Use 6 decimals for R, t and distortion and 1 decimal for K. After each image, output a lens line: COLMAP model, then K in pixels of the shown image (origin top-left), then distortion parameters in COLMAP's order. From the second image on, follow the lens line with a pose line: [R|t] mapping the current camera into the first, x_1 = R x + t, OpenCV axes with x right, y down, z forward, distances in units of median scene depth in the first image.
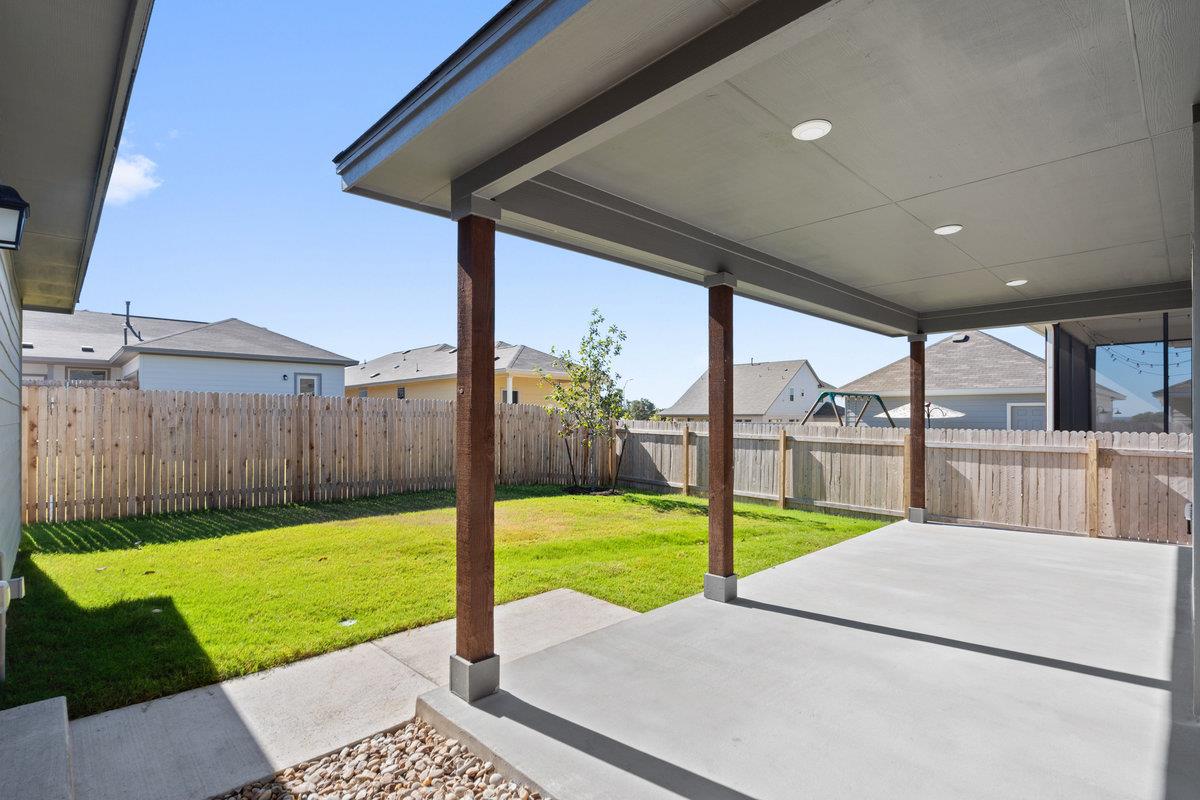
lens RADIAL K [[553.1, 0, 600.0], [0, 553.1, 400.0], [0, 0, 1]] dist [-0.000088, 0.000322]
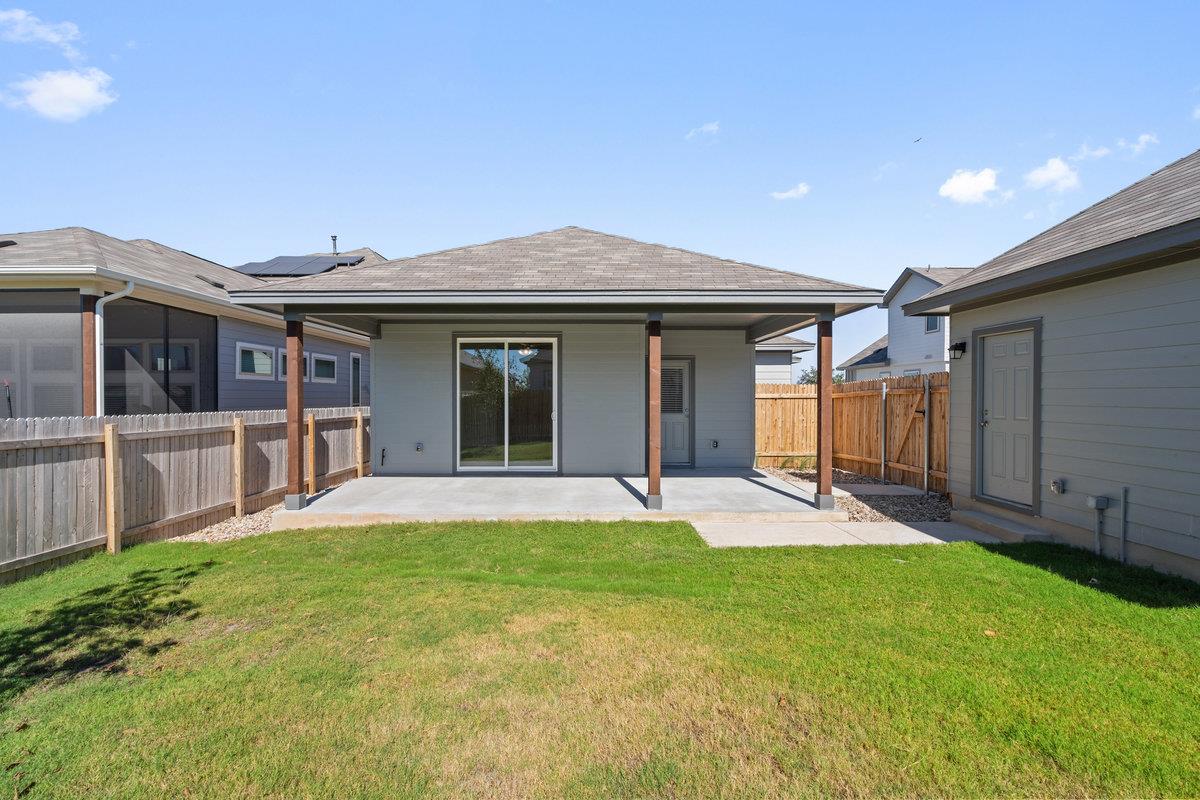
lens RADIAL K [[553.1, 0, 600.0], [0, 553.1, 400.0], [0, 0, 1]] dist [-0.000088, 0.000322]
pose [[-0.736477, -0.002295, 0.676459, -0.377170], [-0.017370, 0.999729, -0.015520, 0.031724], [-0.676240, -0.023180, -0.736317, 1.106612]]
